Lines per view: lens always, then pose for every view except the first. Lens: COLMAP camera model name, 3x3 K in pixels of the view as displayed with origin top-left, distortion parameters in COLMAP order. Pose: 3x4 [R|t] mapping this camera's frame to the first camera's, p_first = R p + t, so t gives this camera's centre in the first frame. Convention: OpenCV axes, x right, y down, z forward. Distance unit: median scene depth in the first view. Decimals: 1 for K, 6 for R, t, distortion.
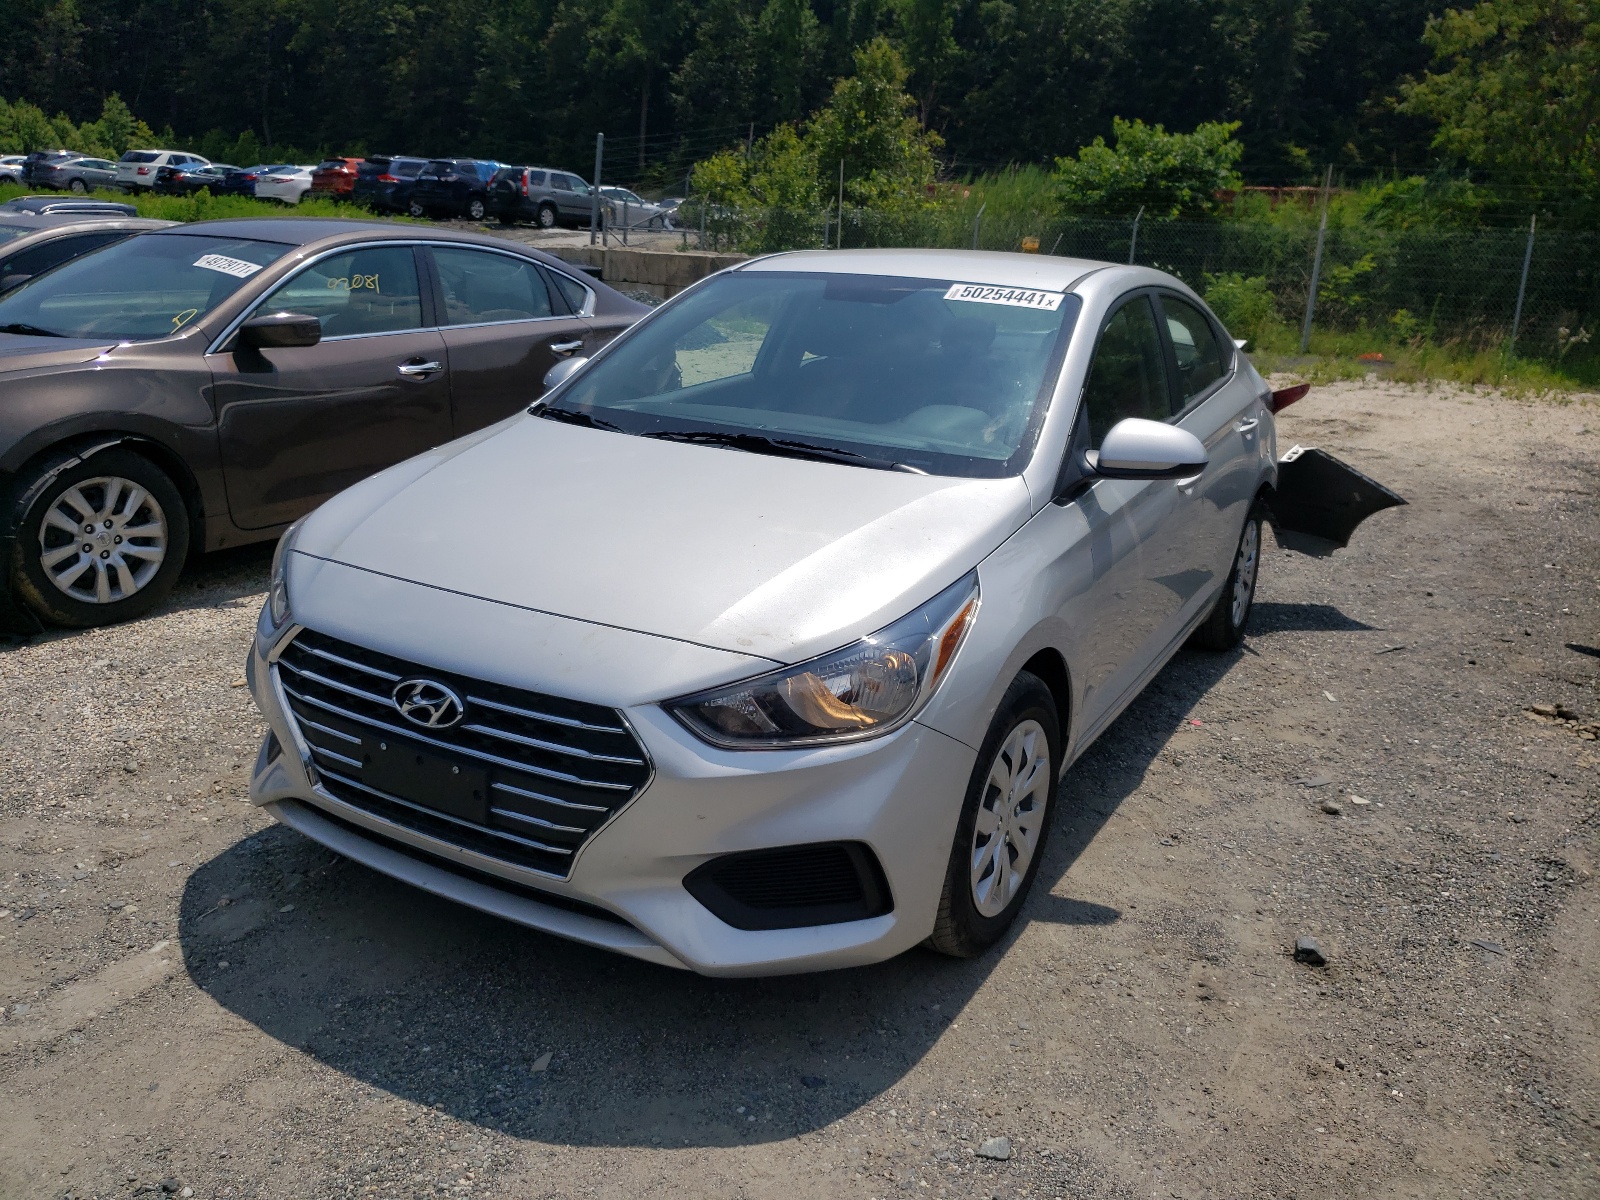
lens RADIAL K [[1172.3, 0, 800.7], [0, 1172.3, 654.4], [0, 0, 1]] dist [0.034735, 0.000755]
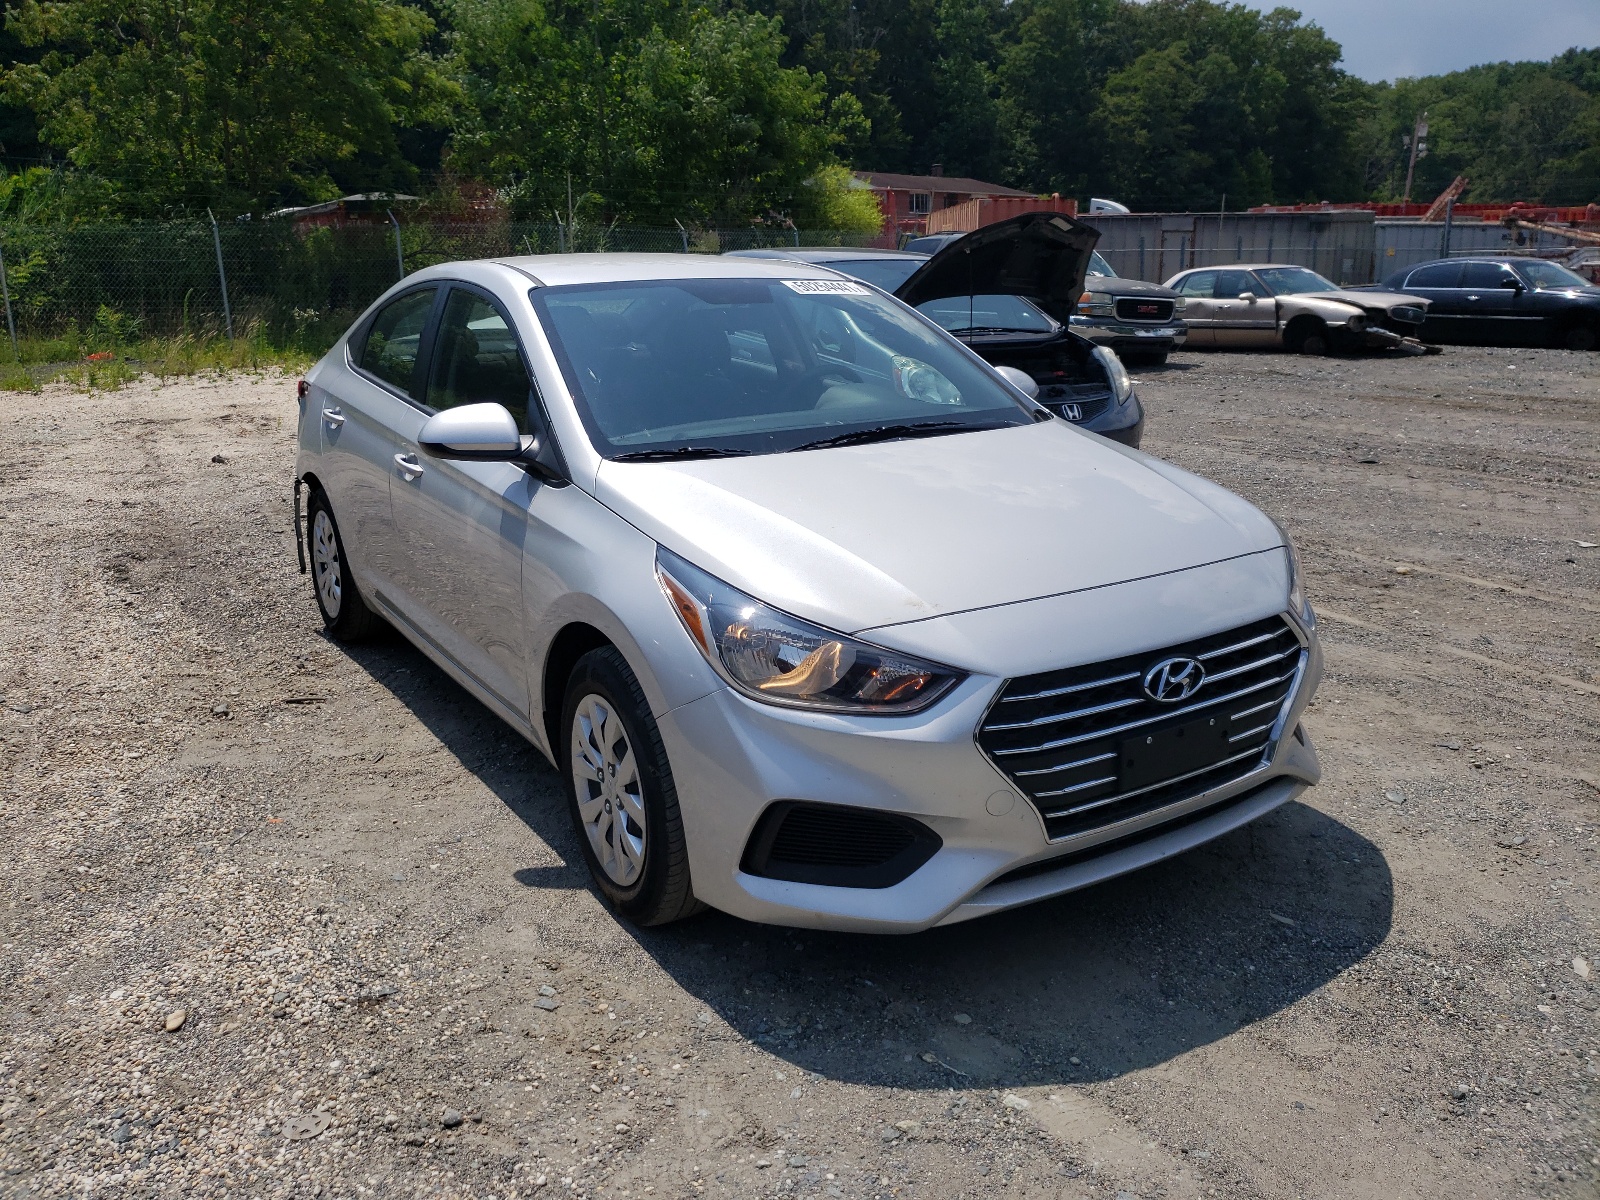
lens RADIAL K [[1177.6, 0, 800.4], [0, 1177.6, 628.6], [0, 0, 1]] dist [0.022213, 0.000399]
pose [[0.498237, -0.321113, 0.805386, -1.282294], [0.331234, 0.928928, 0.165459, -0.280330], [-0.801277, 0.184333, 0.569190, 0.623701]]
